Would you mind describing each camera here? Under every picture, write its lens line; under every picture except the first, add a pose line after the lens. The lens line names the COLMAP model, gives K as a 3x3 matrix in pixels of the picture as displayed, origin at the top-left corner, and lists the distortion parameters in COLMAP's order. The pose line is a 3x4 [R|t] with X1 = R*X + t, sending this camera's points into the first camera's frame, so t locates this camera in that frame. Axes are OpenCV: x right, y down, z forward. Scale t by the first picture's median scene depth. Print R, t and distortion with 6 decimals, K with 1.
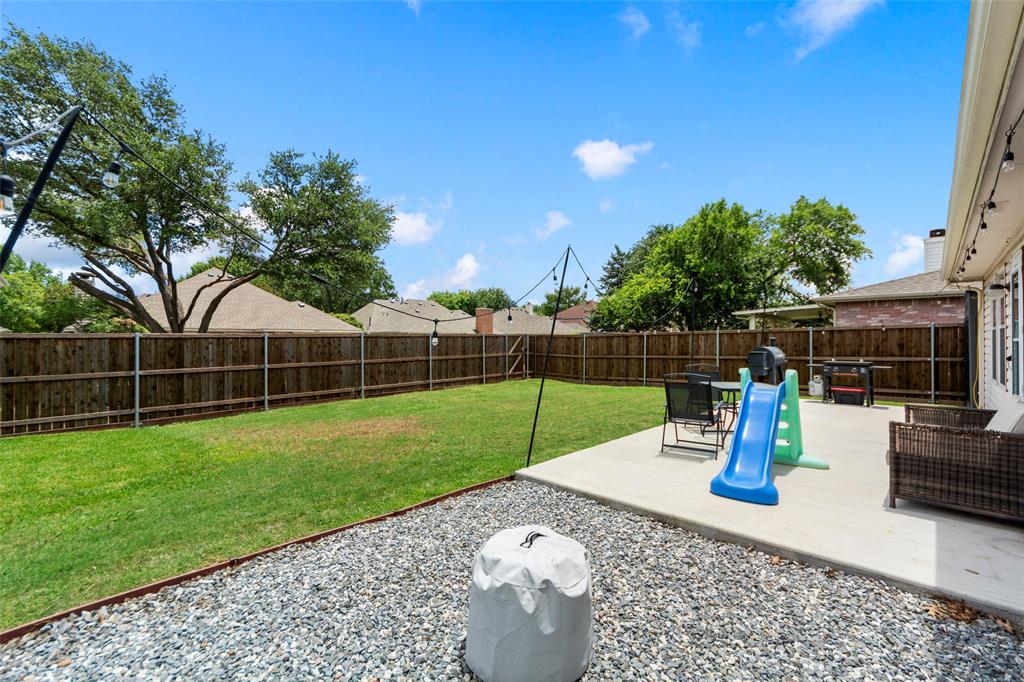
lens RADIAL K [[429.1, 0, 512.0], [0, 429.1, 341.0], [0, 0, 1]] dist [0.000369, 0.000204]
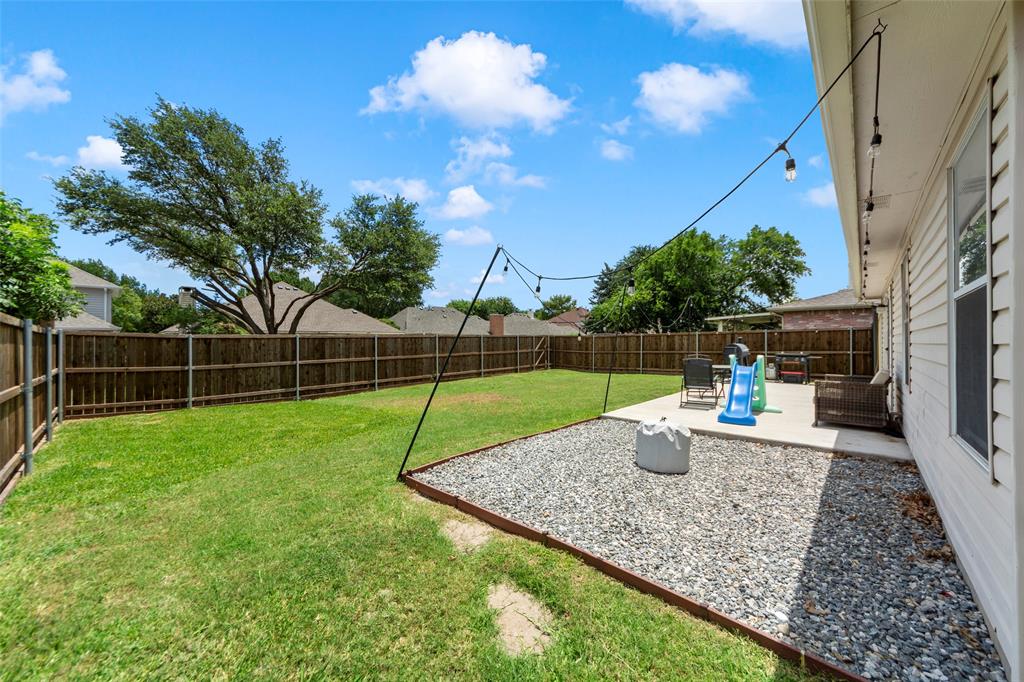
lens RADIAL K [[365.4, 0, 512.0], [0, 365.4, 341.0], [0, 0, 1]] dist [-0.000715, -0.000306]
pose [[0.999959, -0.001271, 0.009020, -0.091057], [0.001274, 0.999999, -0.000329, 0.002186], [-0.009020, 0.000340, 0.999959, -0.116041]]
